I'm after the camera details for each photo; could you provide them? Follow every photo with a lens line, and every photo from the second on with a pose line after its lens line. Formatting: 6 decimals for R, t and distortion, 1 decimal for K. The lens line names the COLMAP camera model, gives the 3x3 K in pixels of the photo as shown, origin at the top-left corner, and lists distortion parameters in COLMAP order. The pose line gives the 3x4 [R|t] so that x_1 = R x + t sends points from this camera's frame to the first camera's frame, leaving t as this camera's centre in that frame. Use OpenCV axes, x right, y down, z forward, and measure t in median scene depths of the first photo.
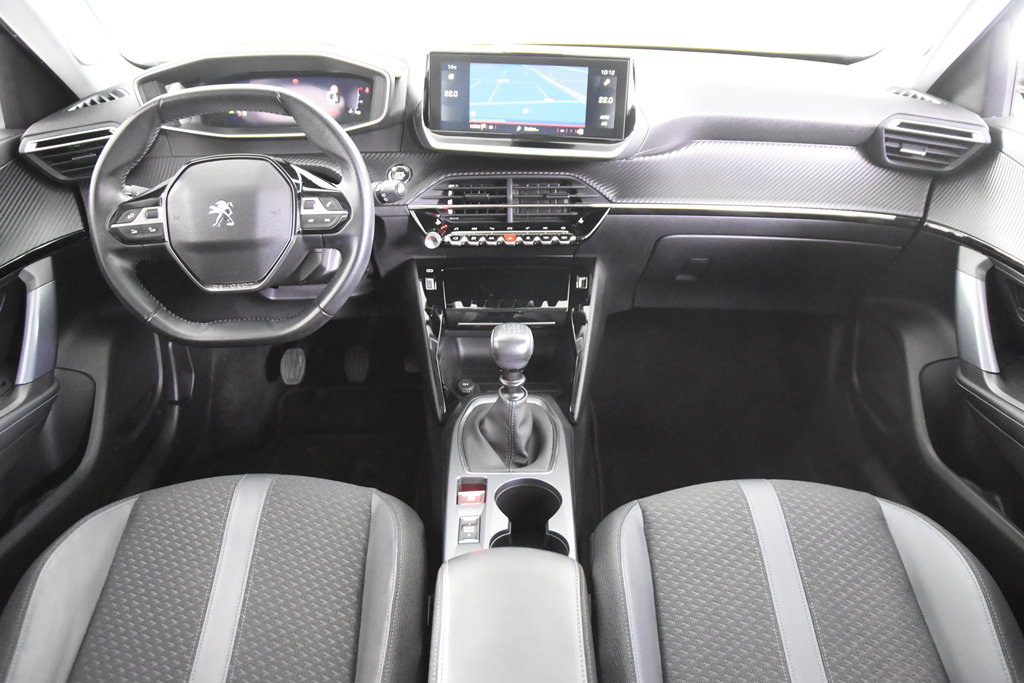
lens RADIAL K [[747.1, 0, 505.3], [0, 747.1, 346.7], [0, 0, 1]] dist [-0.102114, 0.076890]
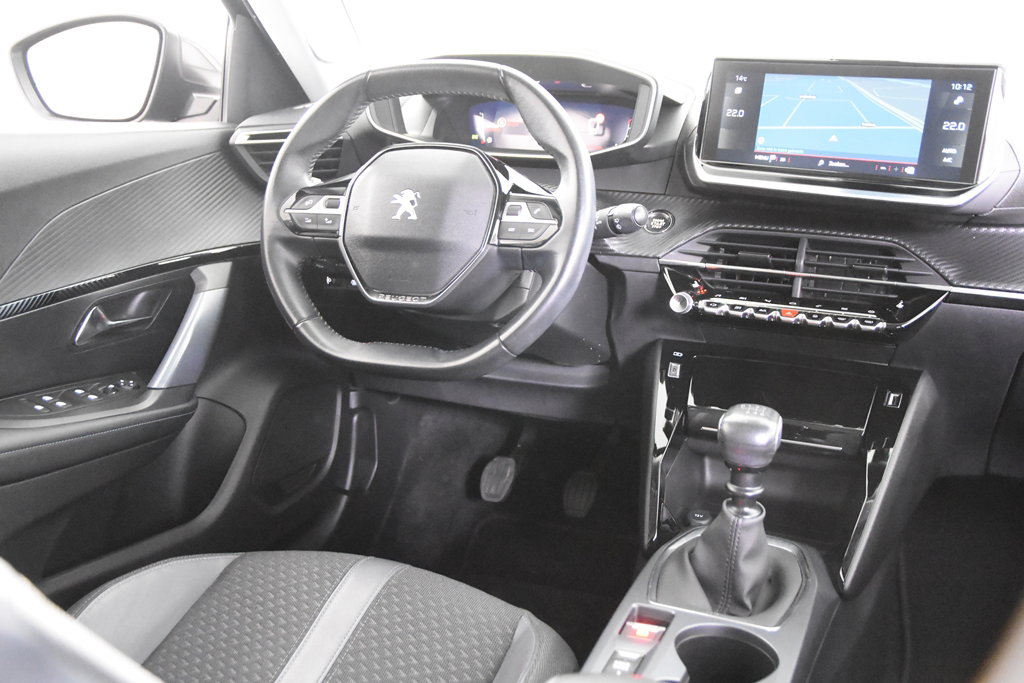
lens RADIAL K [[970.8, 0, 529.3], [0, 970.8, 367.5], [0, 0, 1]] dist [-0.011915, 0.000000]
pose [[0.929035, 0.135010, -0.344480, 0.107715], [-0.204826, 0.963034, -0.174963, 0.123334], [0.308124, 0.233105, 0.922346, 0.087209]]
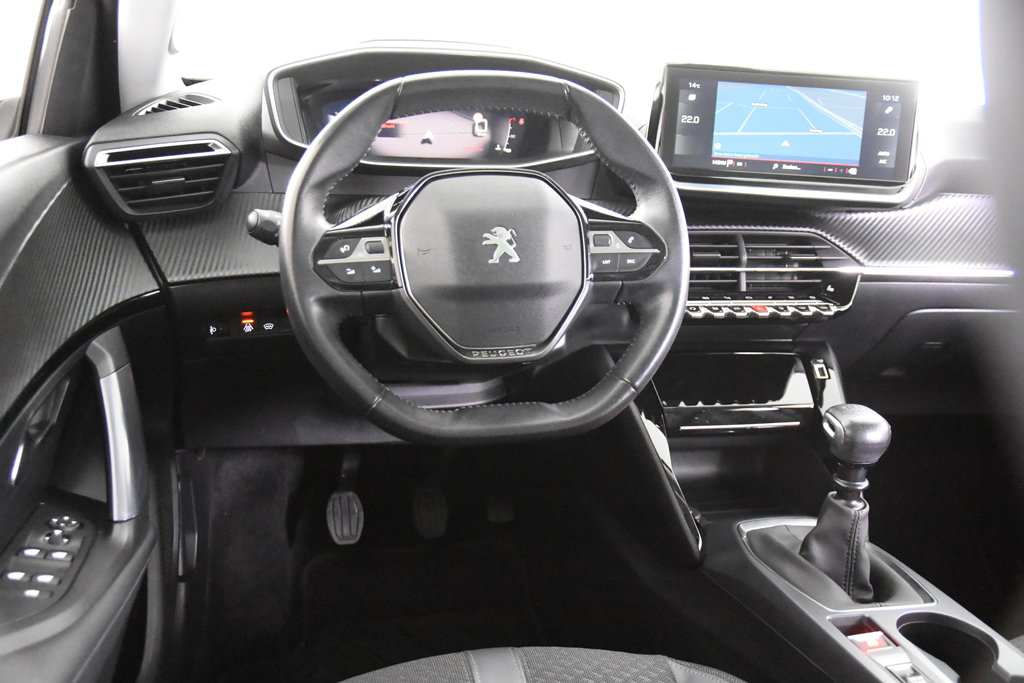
lens RADIAL K [[970.8, 0, 510.9], [0, 970.8, 356.0], [0, 0, 1]] dist [-0.011915, 0.000000]
pose [[0.977434, -0.009664, 0.211019, -0.474225], [0.048544, 0.982493, -0.179862, 0.070727], [-0.205587, 0.186047, 0.960792, 0.119973]]
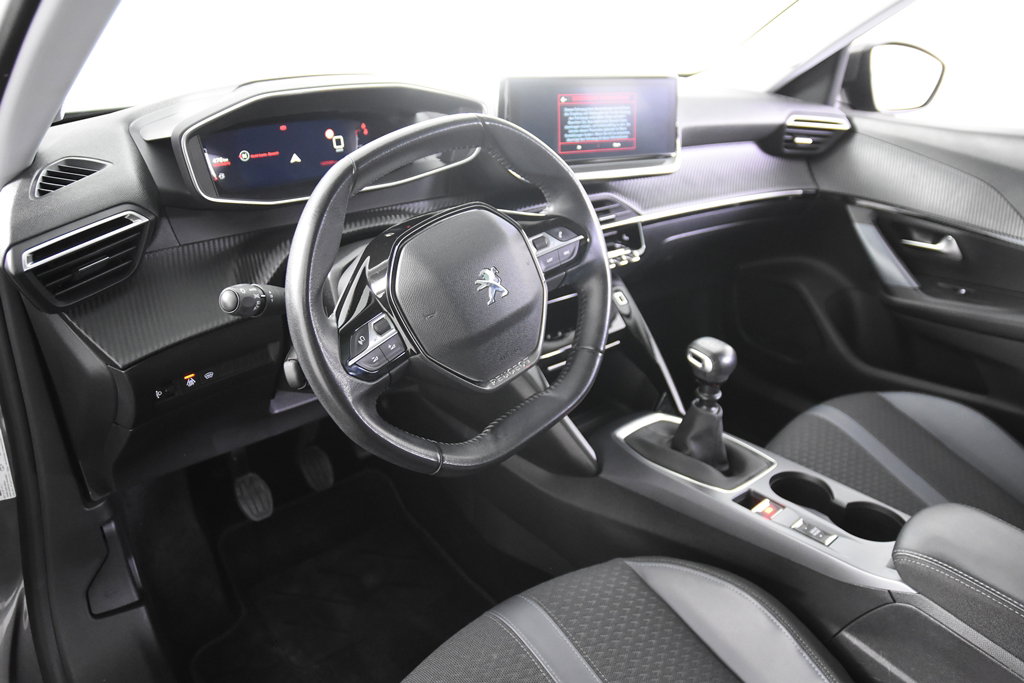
lens RADIAL K [[747.1, 0, 517.4], [0, 747.1, 346.6], [0, 0, 1]] dist [-0.102114, 0.076890]
pose [[0.783408, -0.248456, 0.569686, -0.686709], [0.271476, 0.961348, 0.045948, -0.125058], [-0.559082, 0.118660, 0.820577, 0.290793]]
